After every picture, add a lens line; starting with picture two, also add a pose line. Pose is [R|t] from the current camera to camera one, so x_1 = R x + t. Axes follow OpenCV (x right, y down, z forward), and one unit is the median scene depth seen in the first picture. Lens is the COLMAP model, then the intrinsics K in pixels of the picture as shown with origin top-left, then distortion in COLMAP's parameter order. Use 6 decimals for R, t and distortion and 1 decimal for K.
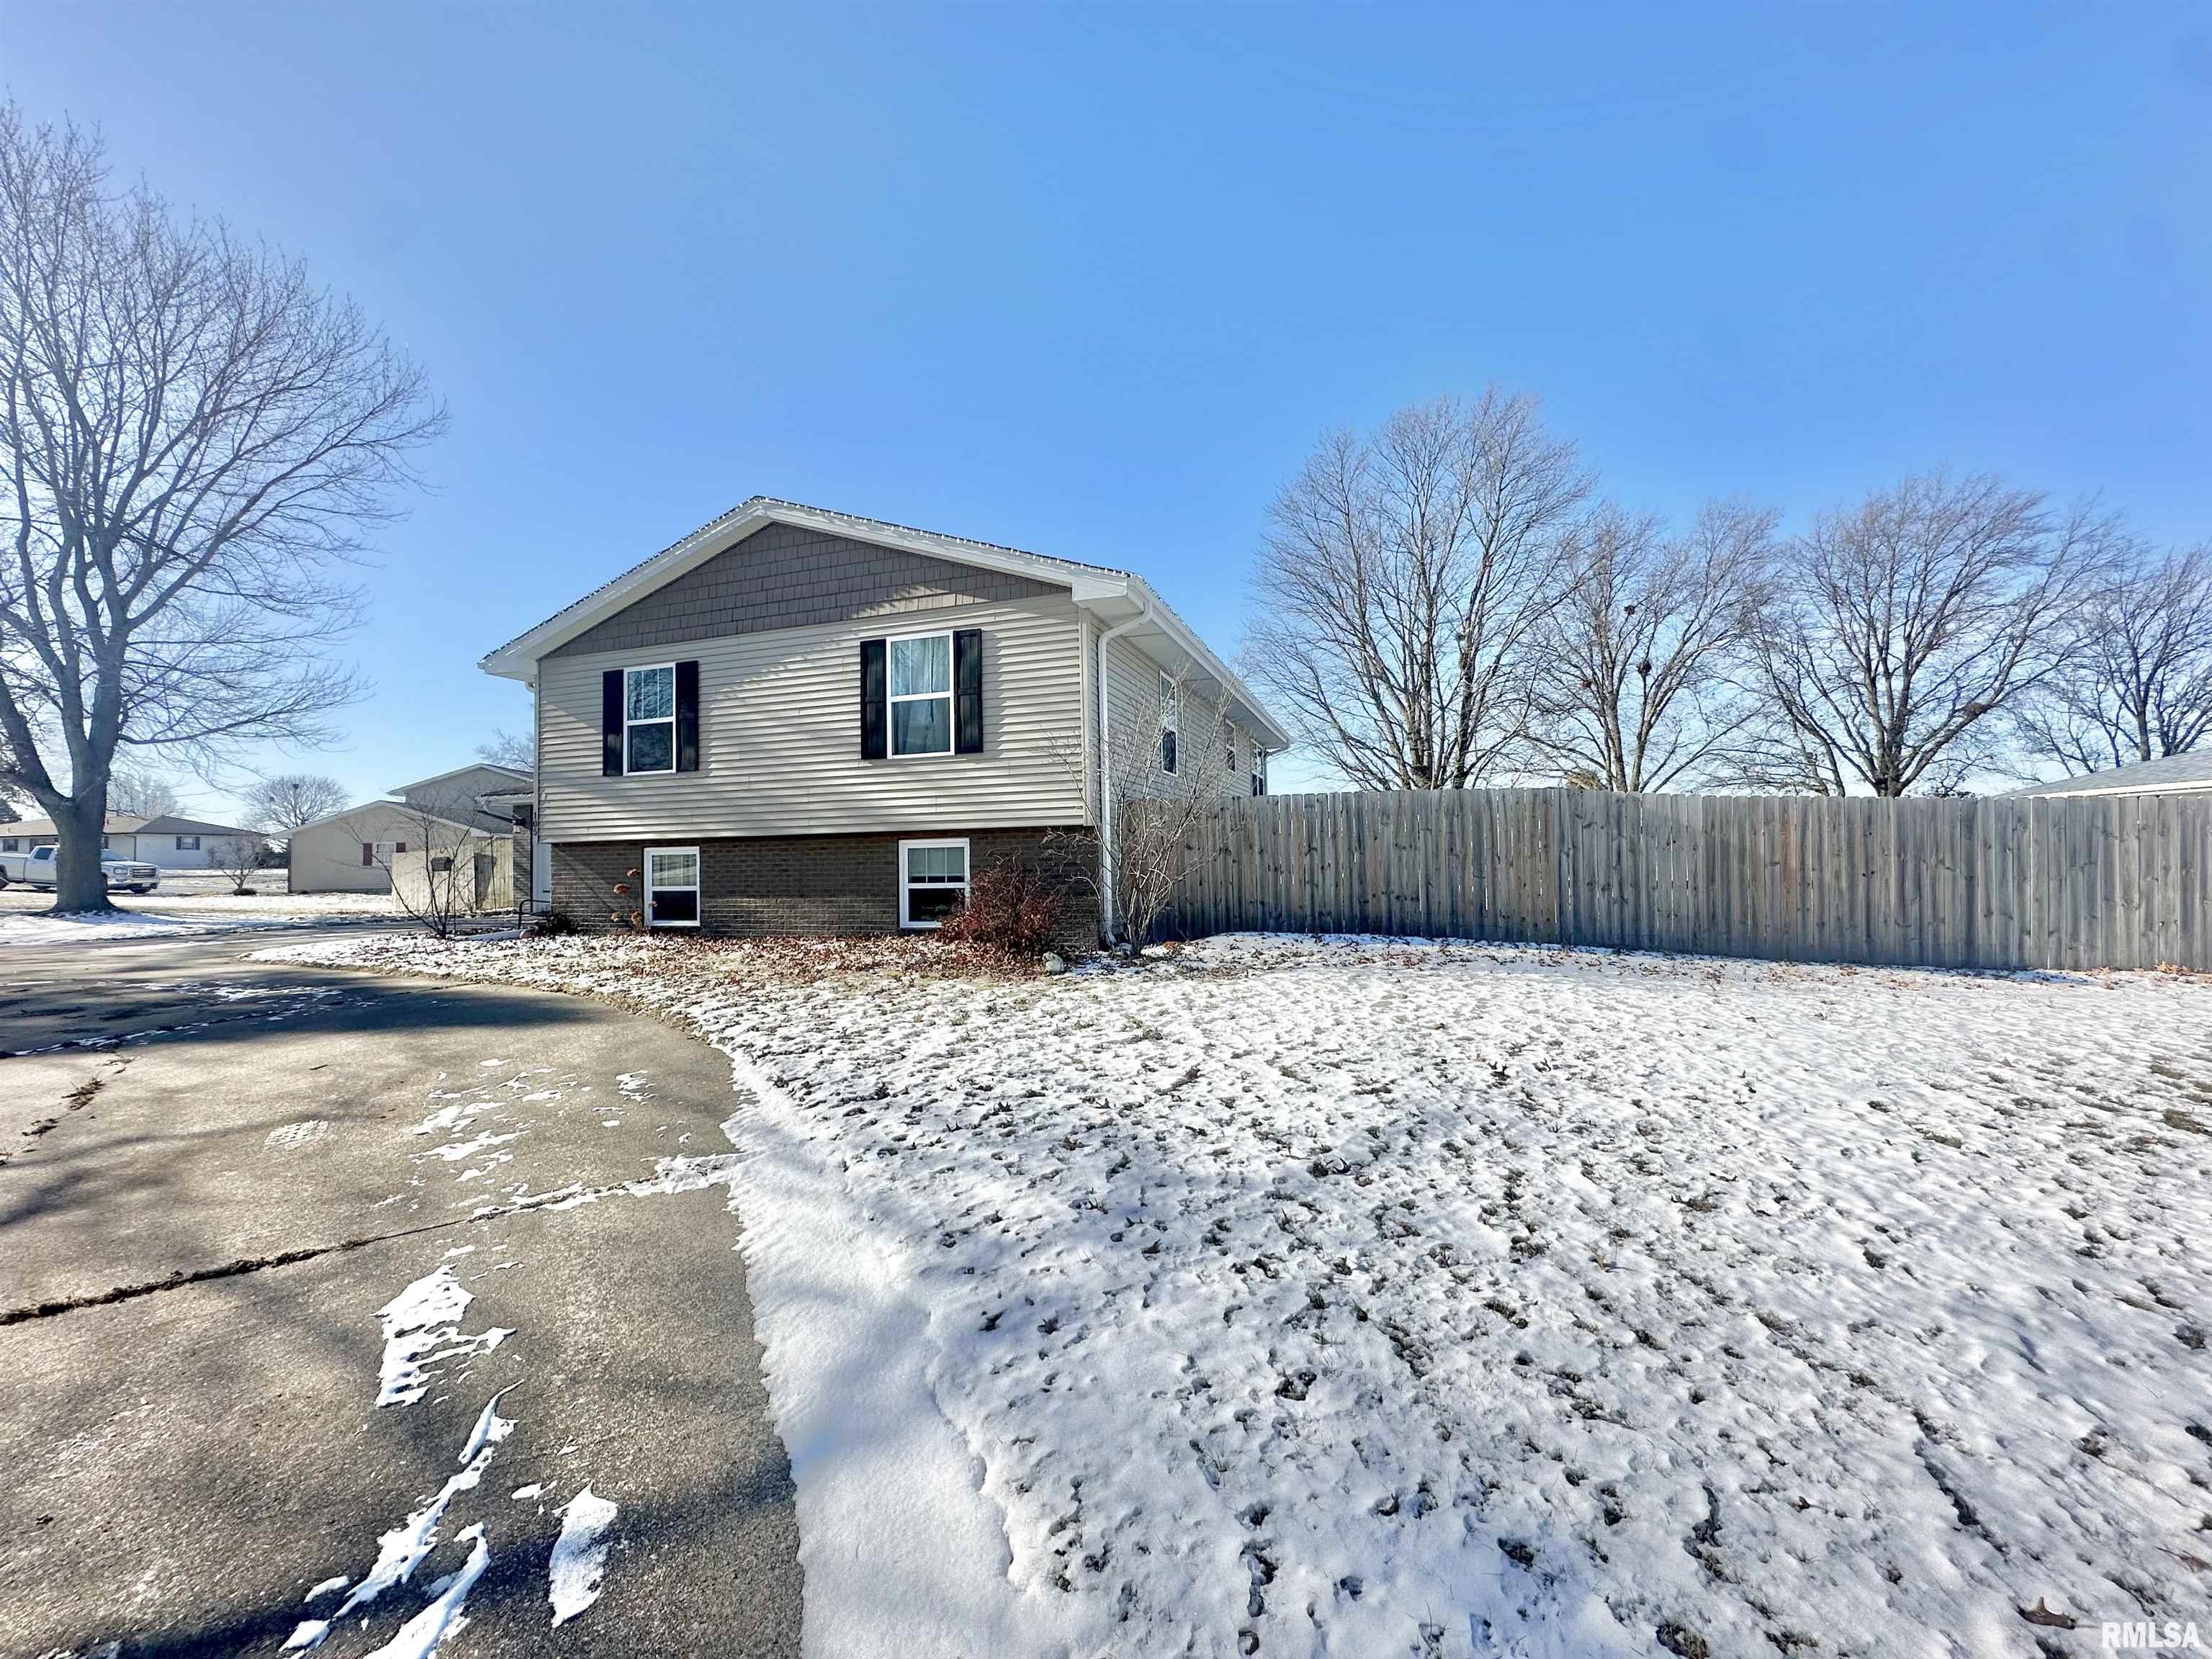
lens RADIAL K [[879.8, 0, 1105.0], [0, 879.8, 833.3], [0, 0, 1]] dist [-0.004702, 0.000673]
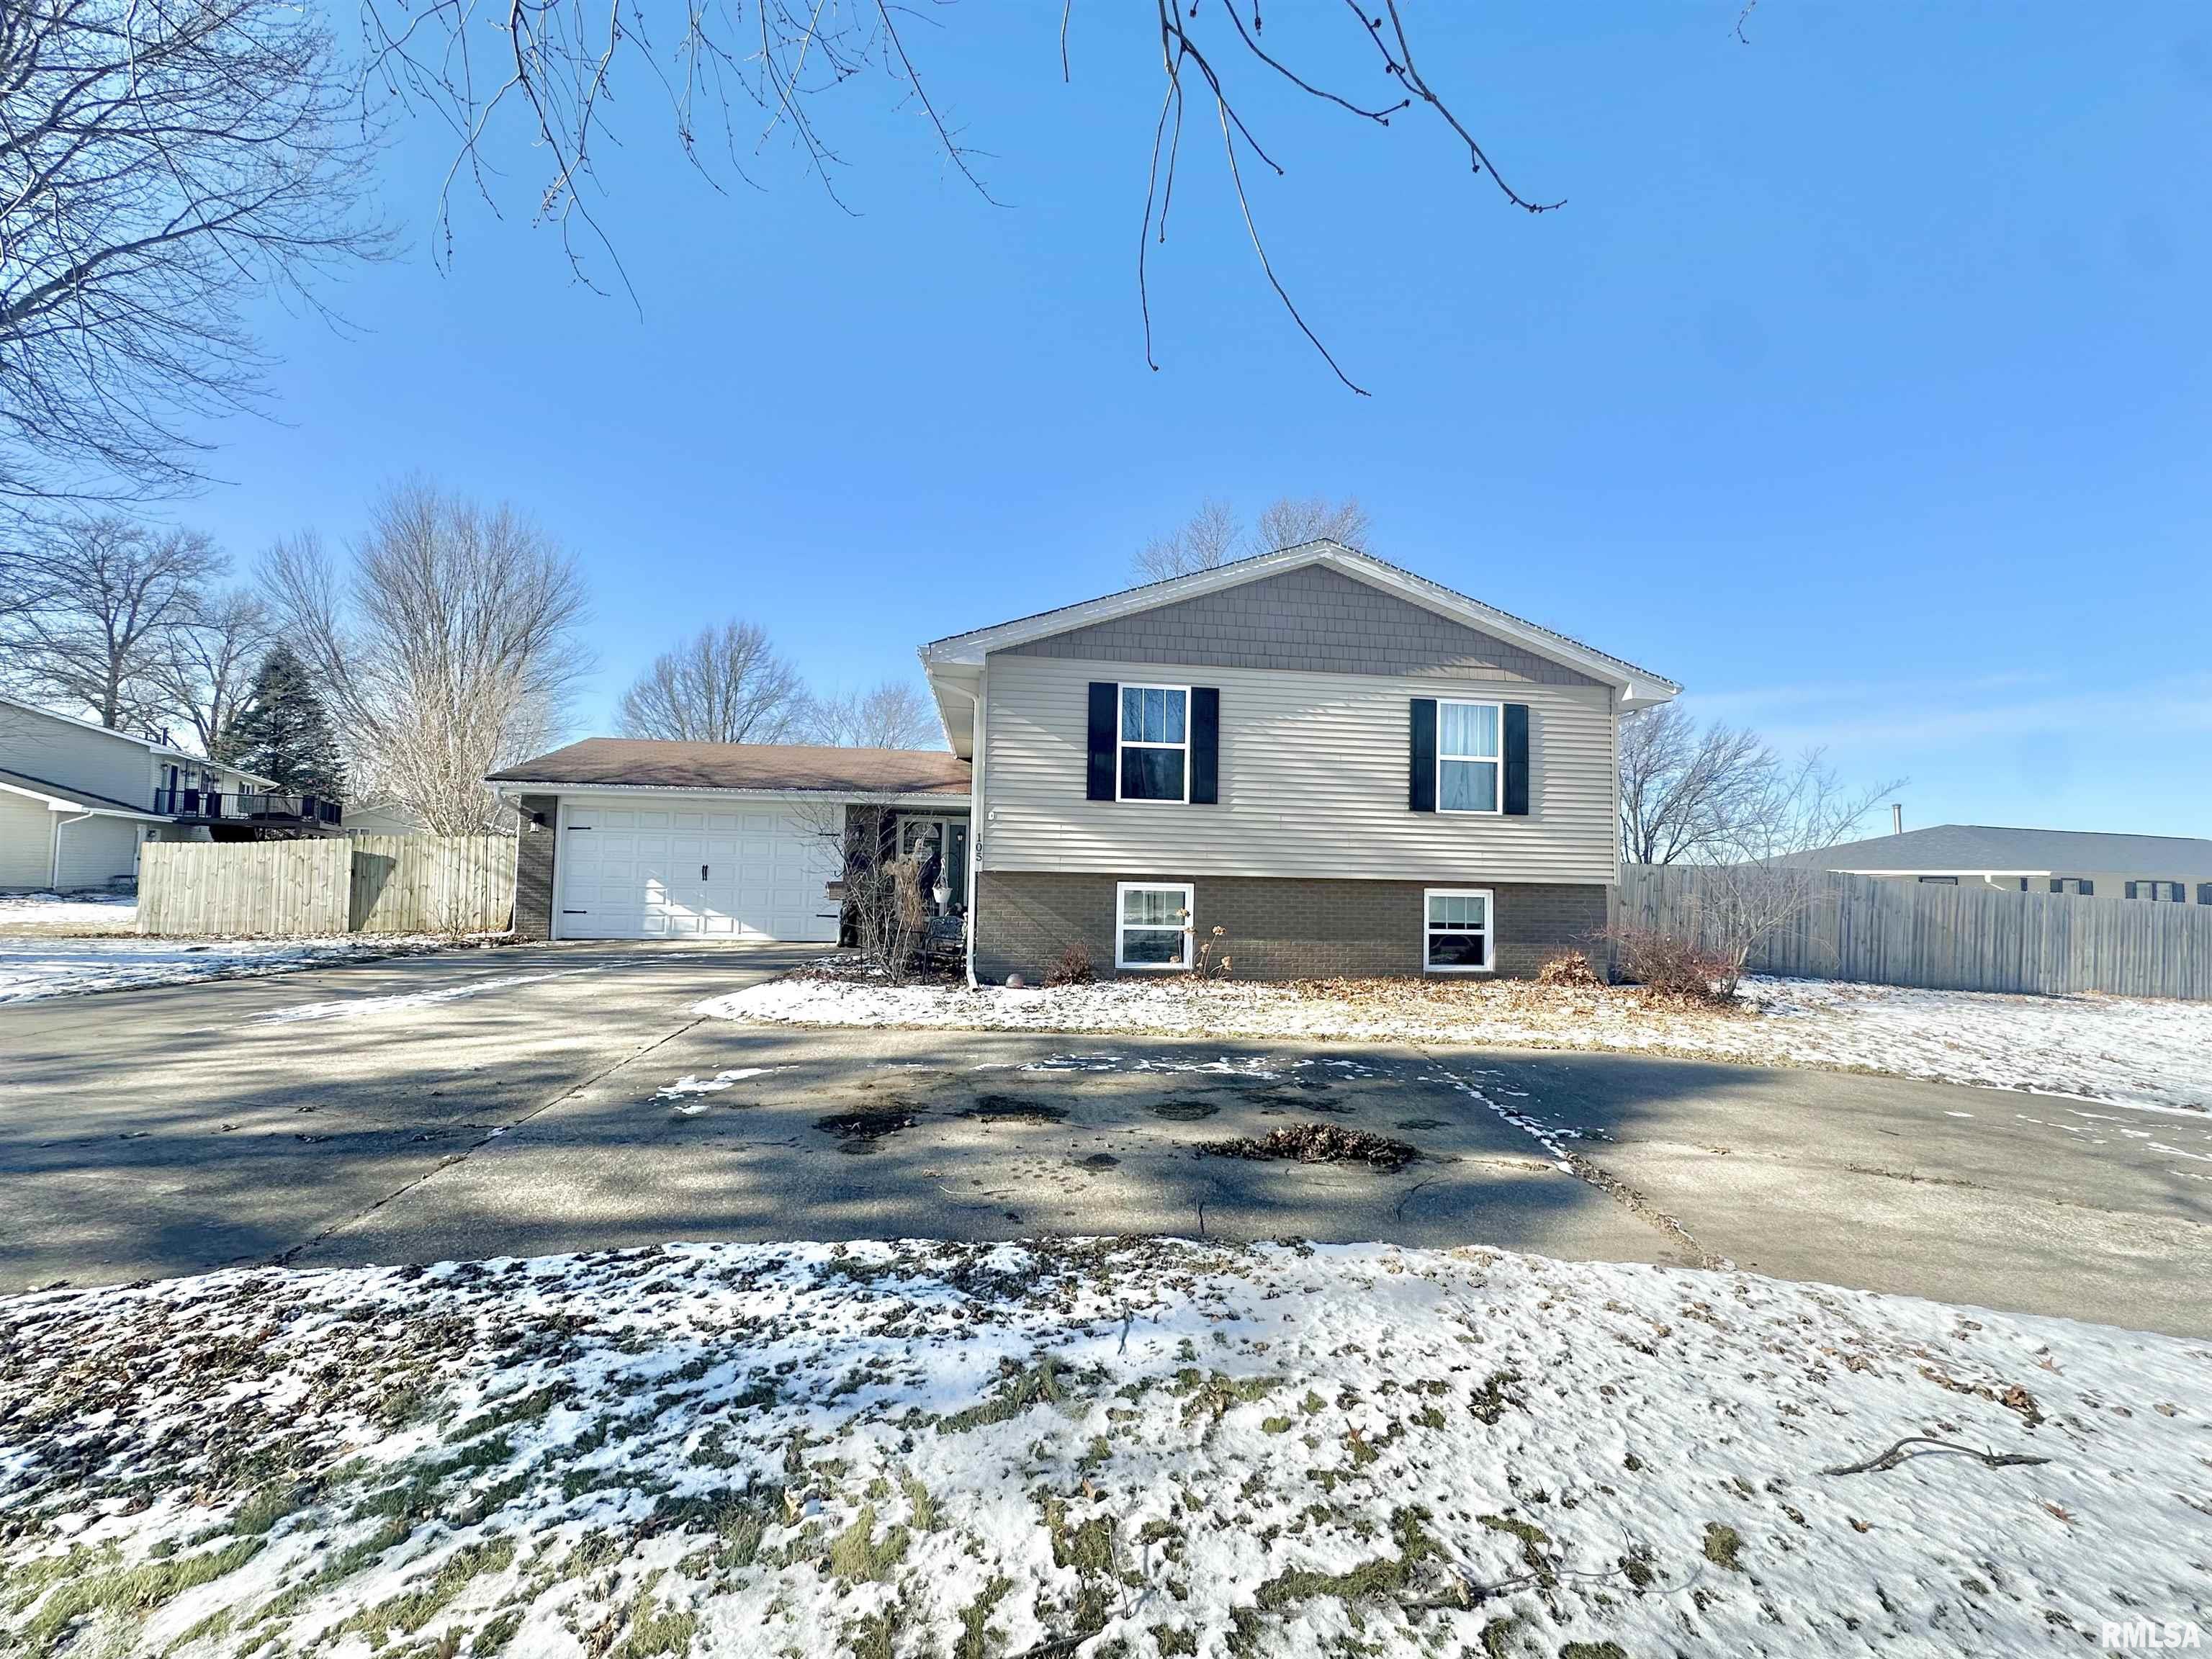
lens RADIAL K [[879.8, 0, 1111.3], [0, 879.8, 832.8], [0, 0, 1]] dist [-0.004702, 0.000673]
pose [[0.892835, 0.061844, 0.446118, -1.098762], [-0.053359, 0.998076, -0.031572, -0.005627], [-0.447213, 0.004384, 0.894417, 0.229356]]
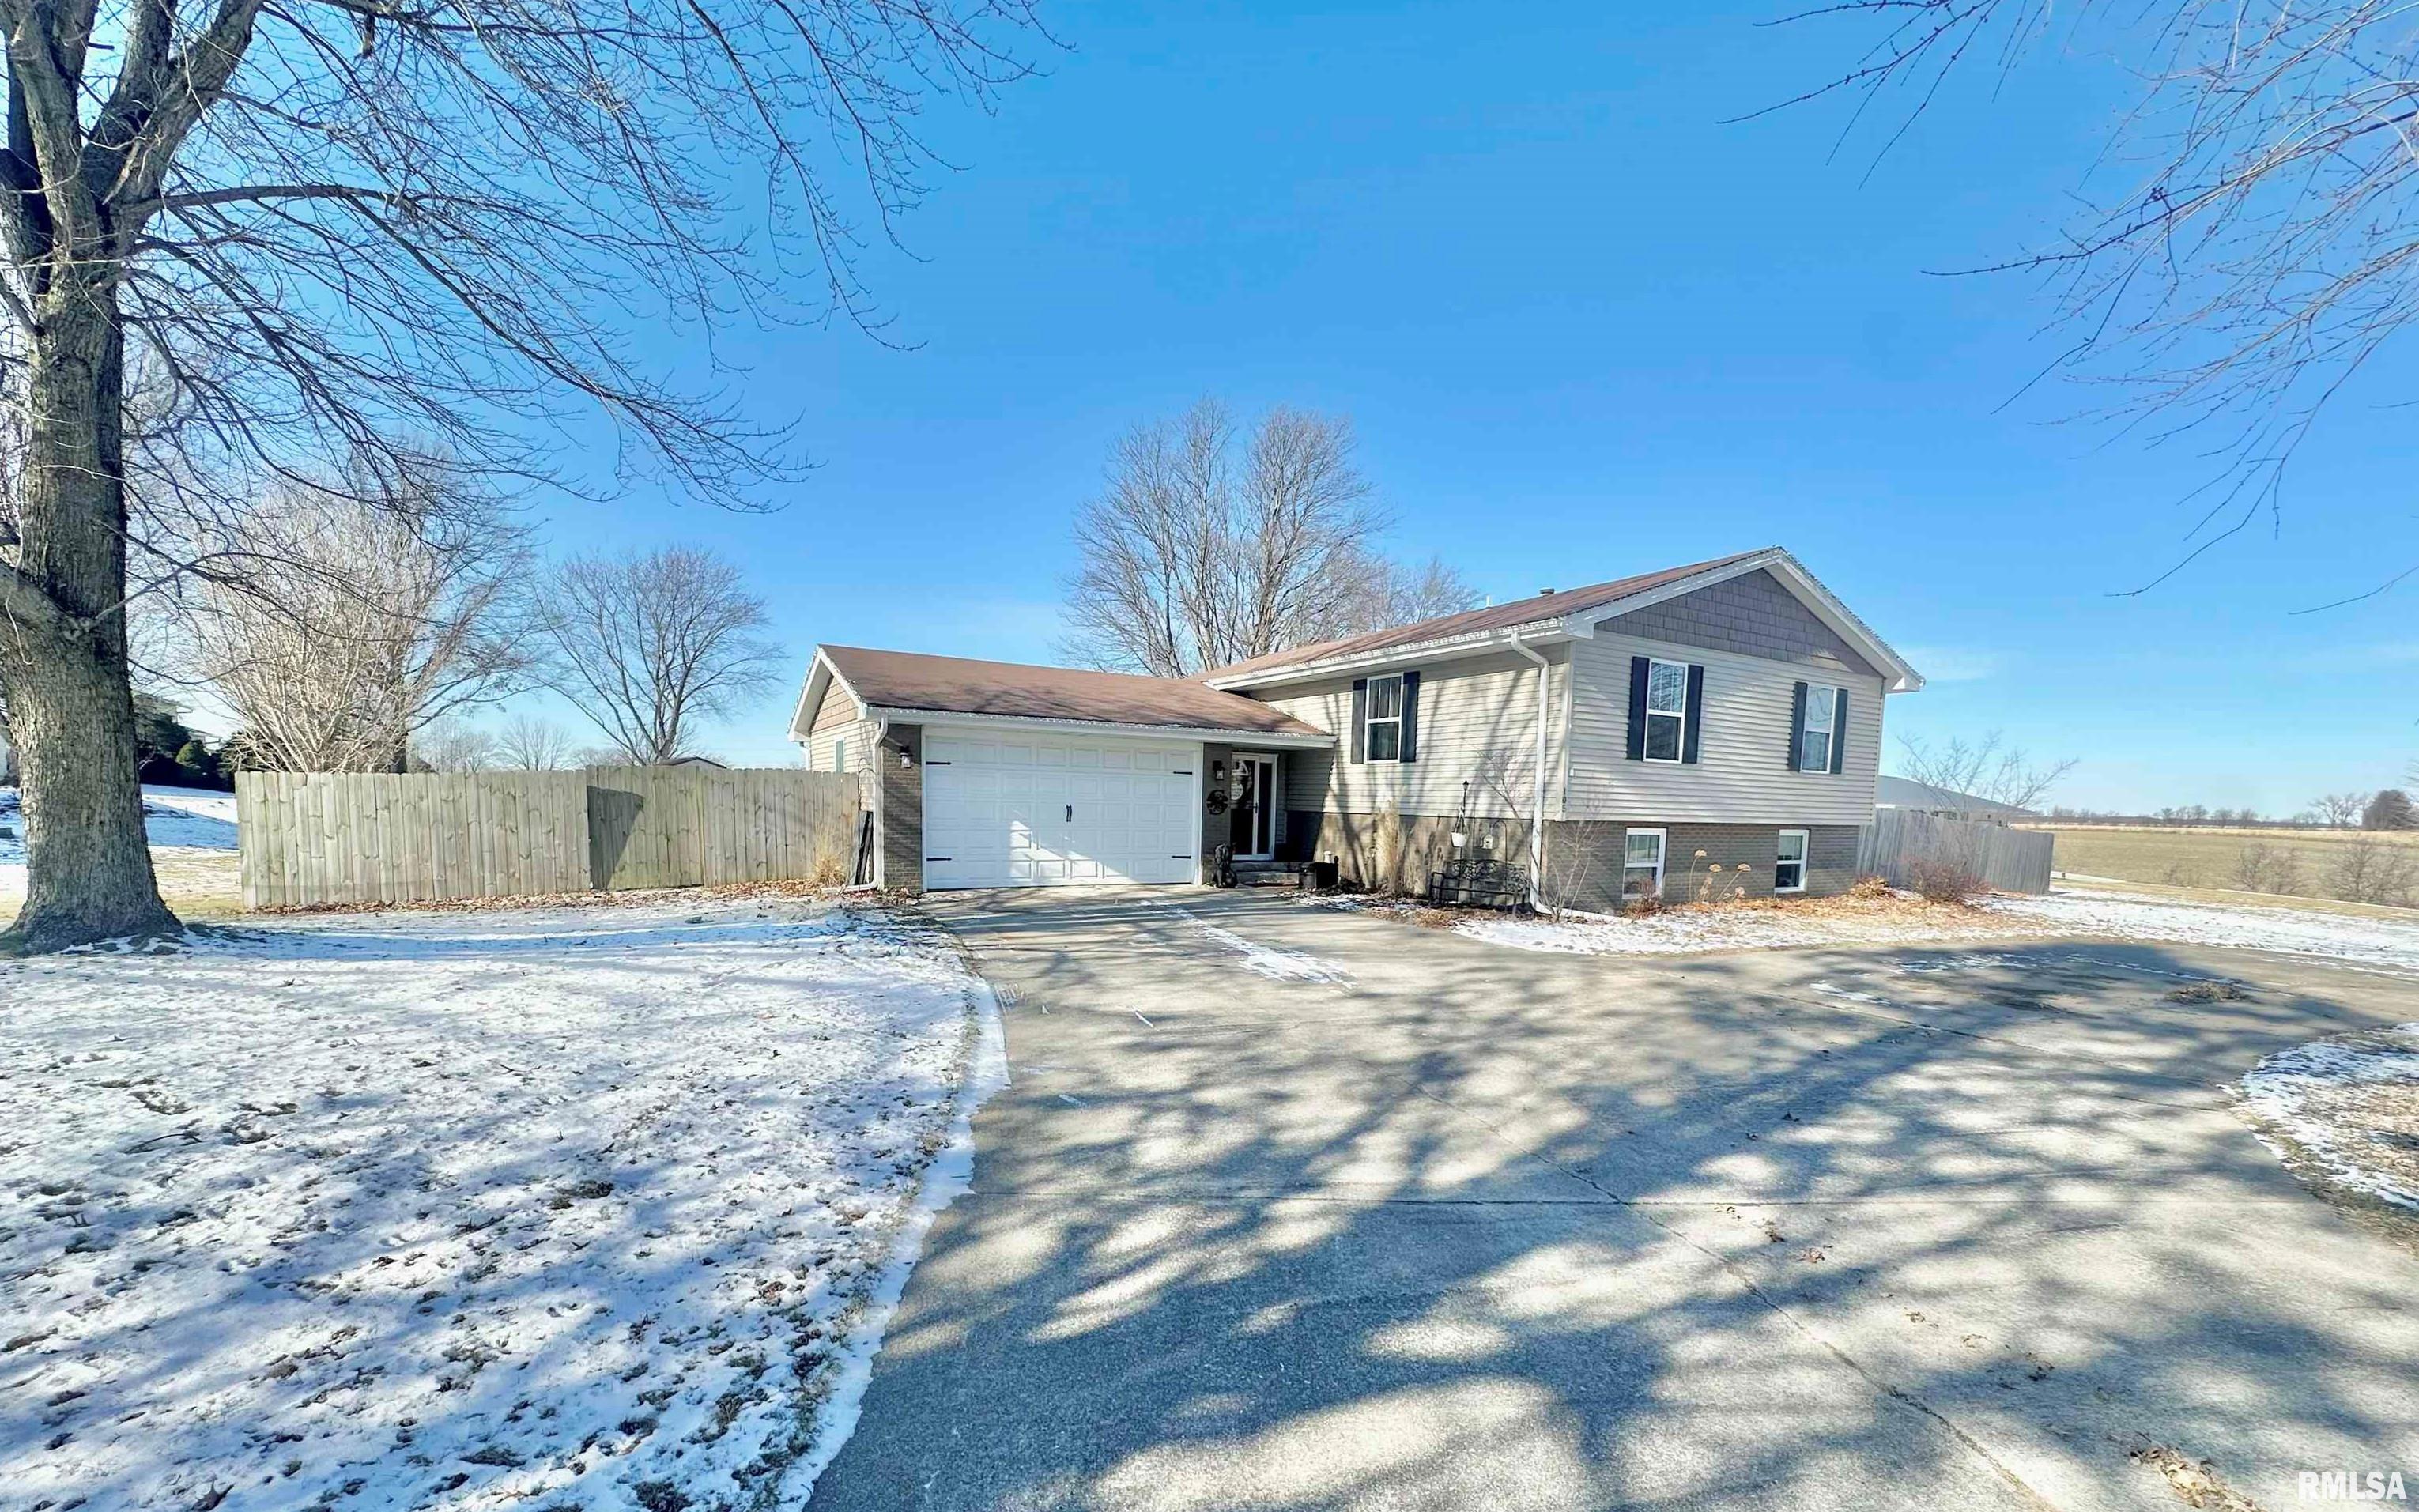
lens RADIAL K [[962.5, 0, 1198.4], [0, 962.5, 888.4], [0, 0, 1]] dist [-0.002373, -0.000116]
pose [[0.651484, -0.032980, 0.757945, -2.068034], [-0.061308, 0.993499, 0.095926, 0.011190], [-0.756181, -0.108962, 0.645227, 0.737701]]
